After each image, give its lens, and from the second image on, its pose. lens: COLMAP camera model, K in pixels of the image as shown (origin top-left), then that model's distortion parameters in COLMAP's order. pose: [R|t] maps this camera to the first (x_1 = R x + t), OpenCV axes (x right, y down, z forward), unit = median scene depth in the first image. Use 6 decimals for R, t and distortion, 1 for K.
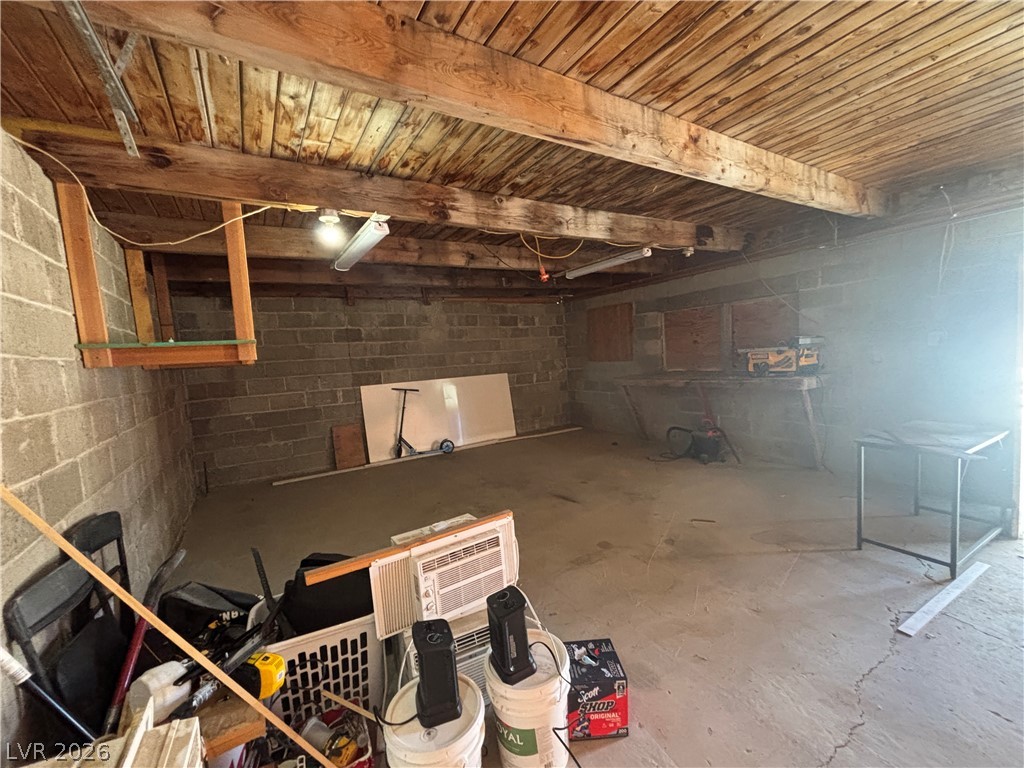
lens RADIAL K [[412.9, 0, 511.6], [0, 412.9, 386.8], [0, 0, 1]] dist [-0.000736, 0.000641]
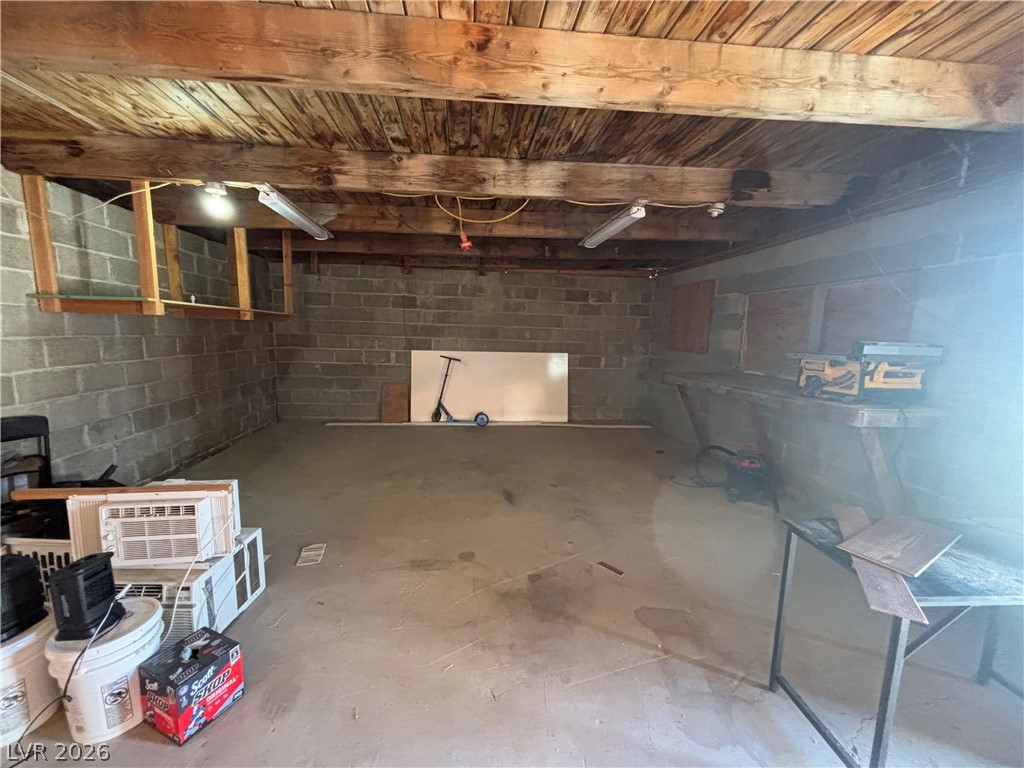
lens RADIAL K [[412.9, 0, 511.6], [0, 412.9, 386.8], [0, 0, 1]] dist [-0.000736, 0.000641]
pose [[0.895998, 0.141823, -0.420801, 0.470994], [-0.114153, 0.989344, 0.090378, -0.047712], [0.429135, -0.032942, 0.902639, 0.195092]]
